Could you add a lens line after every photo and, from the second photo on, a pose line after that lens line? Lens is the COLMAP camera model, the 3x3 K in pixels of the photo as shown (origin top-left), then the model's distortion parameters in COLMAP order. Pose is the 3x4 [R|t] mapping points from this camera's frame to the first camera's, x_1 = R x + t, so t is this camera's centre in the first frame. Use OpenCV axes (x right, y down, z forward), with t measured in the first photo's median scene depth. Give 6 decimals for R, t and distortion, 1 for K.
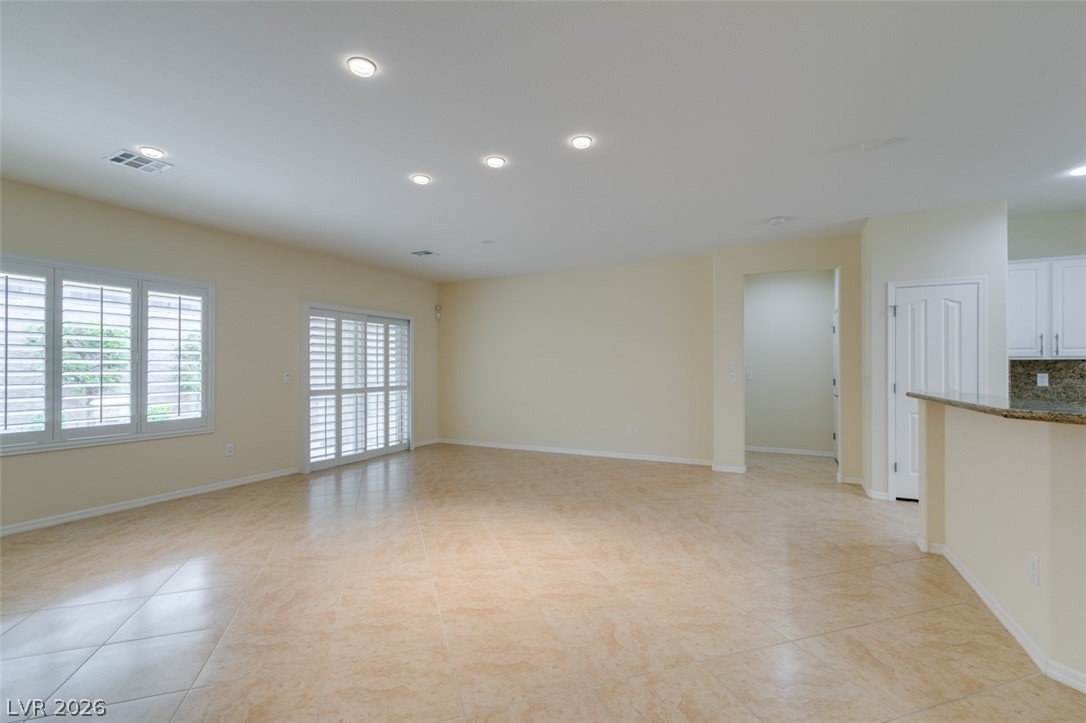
lens RADIAL K [[485.0, 0, 541.5], [0, 485.0, 364.5], [0, 0, 1]] dist [0.009192, -0.001313]
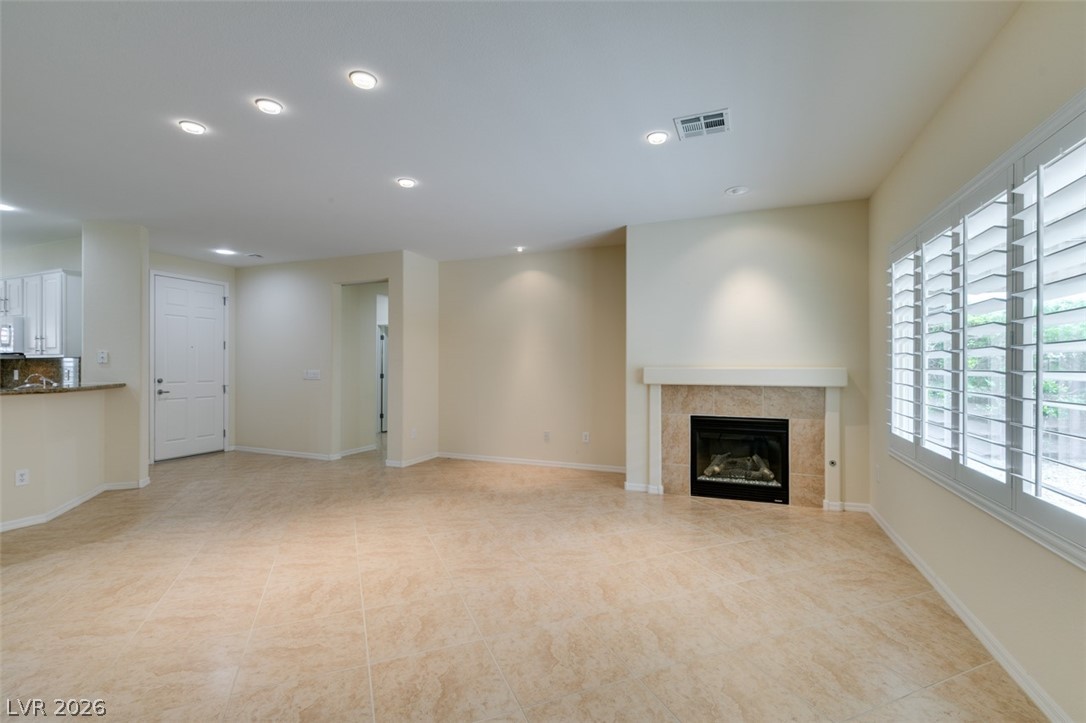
lens RADIAL K [[485.0, 0, 541.5], [0, 485.0, 364.5], [0, 0, 1]] dist [0.009192, -0.001313]
pose [[-0.997119, 0.000951, -0.075852, -0.276218], [0.001838, 0.999931, -0.011623, 0.007862], [0.075836, -0.011729, -0.997051, 1.056297]]
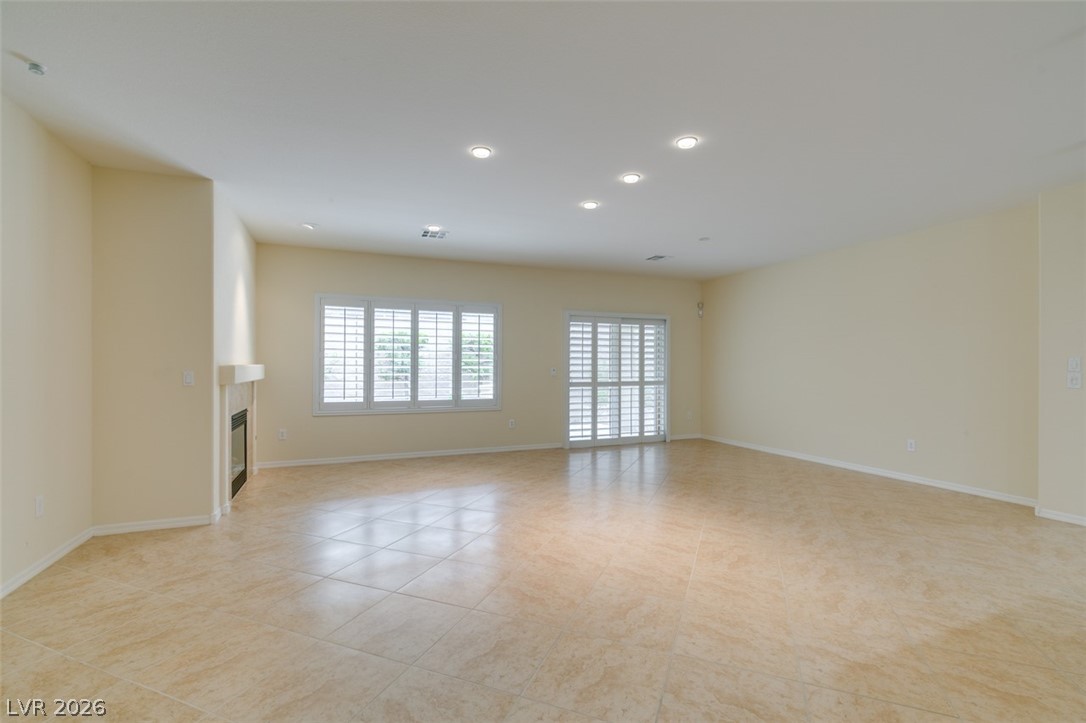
lens RADIAL K [[485.0, 0, 541.5], [0, 485.0, 364.5], [0, 0, 1]] dist [0.009192, -0.001313]
pose [[0.758672, 0.004121, -0.651460, 0.272222], [0.000944, 0.999972, 0.007425, -0.001318], [0.651472, -0.006248, 0.758647, 0.016994]]
